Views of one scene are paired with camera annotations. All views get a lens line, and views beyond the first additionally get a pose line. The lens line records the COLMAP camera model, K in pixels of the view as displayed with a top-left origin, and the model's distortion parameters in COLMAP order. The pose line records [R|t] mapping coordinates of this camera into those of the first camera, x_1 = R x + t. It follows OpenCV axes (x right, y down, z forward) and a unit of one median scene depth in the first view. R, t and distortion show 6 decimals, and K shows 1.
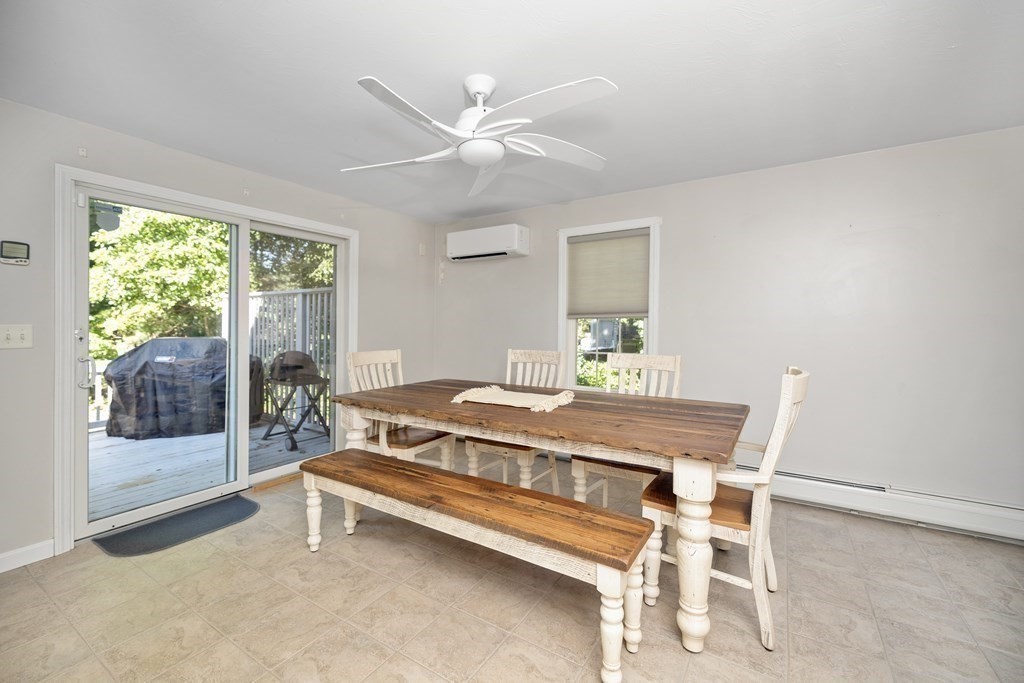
lens RADIAL K [[428.6, 0, 507.3], [0, 428.6, 335.9], [0, 0, 1]] dist [0.001704, -0.000226]
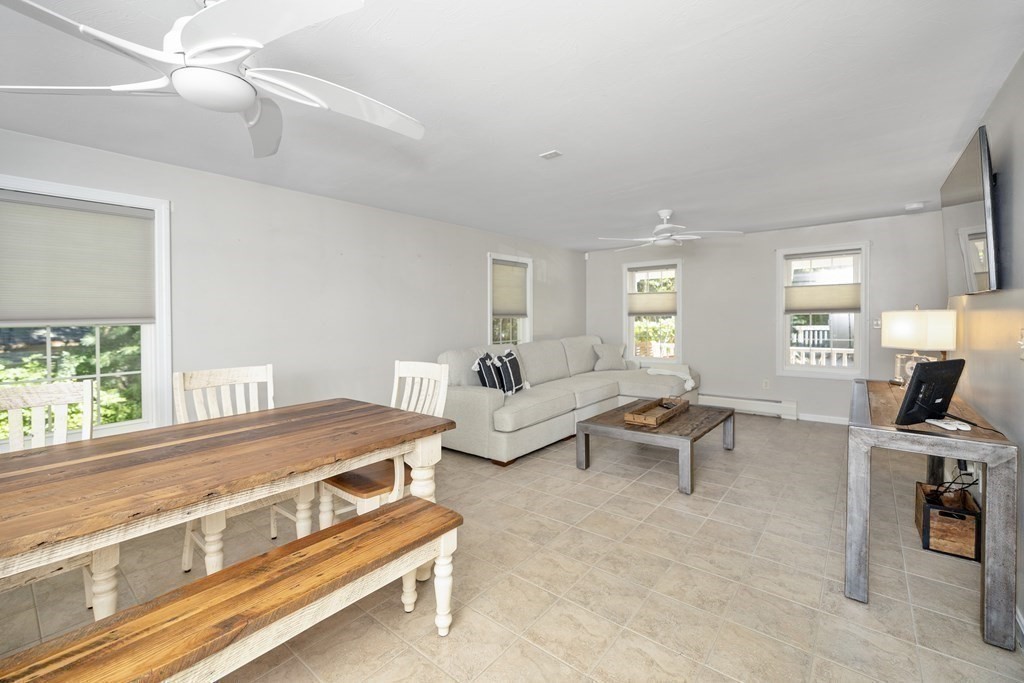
lens RADIAL K [[428.6, 0, 507.3], [0, 428.6, 335.9], [0, 0, 1]] dist [0.001704, -0.000226]
pose [[0.117766, -0.029459, 0.992604, -0.696395], [0.049768, 0.998479, 0.023728, -0.019374], [-0.991793, 0.046606, 0.119053, 0.514780]]
